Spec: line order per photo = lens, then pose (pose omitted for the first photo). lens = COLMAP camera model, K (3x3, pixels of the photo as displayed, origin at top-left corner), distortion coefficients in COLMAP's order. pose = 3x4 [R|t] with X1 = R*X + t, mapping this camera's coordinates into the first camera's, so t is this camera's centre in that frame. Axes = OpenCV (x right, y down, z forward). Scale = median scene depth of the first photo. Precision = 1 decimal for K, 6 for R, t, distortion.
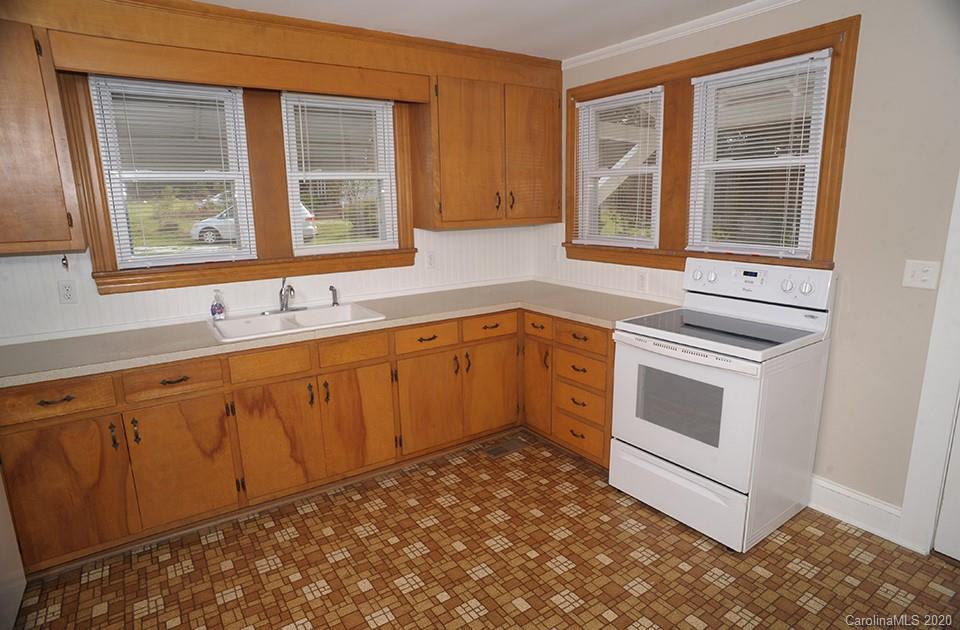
lens RADIAL K [[540.8, 0, 480.7], [0, 540.8, 319.4], [0, 0, 1]] dist [-0.095474, 0.076162]
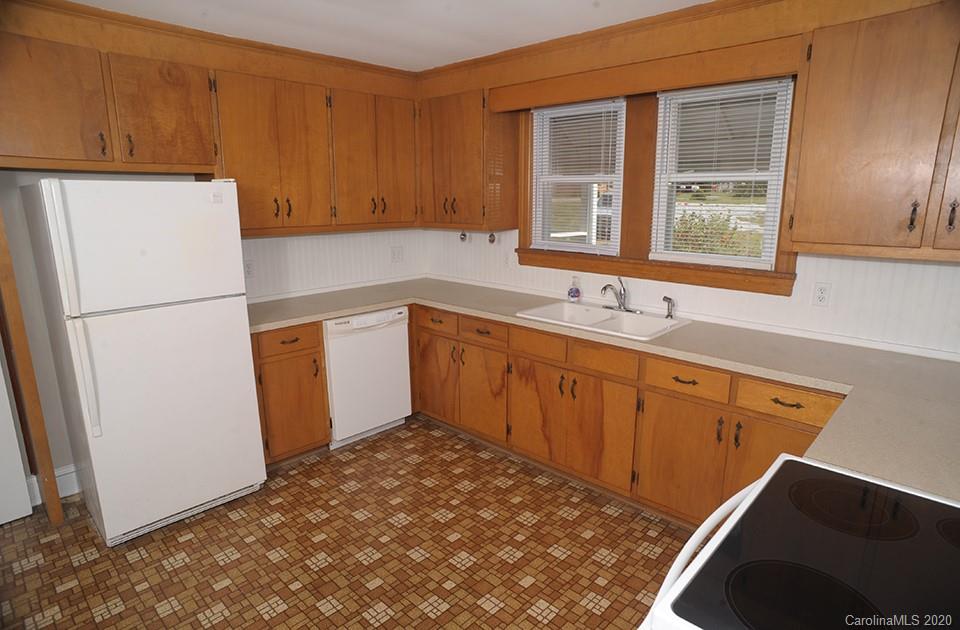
lens RADIAL K [[540.8, 0, 480.7], [0, 540.8, 319.4], [0, 0, 1]] dist [-0.095474, 0.076162]
pose [[0.213023, 0.236944, -0.947881, 0.605827], [-0.211756, 0.958286, 0.191955, -0.149365], [0.953824, 0.159829, 0.254311, 0.517573]]
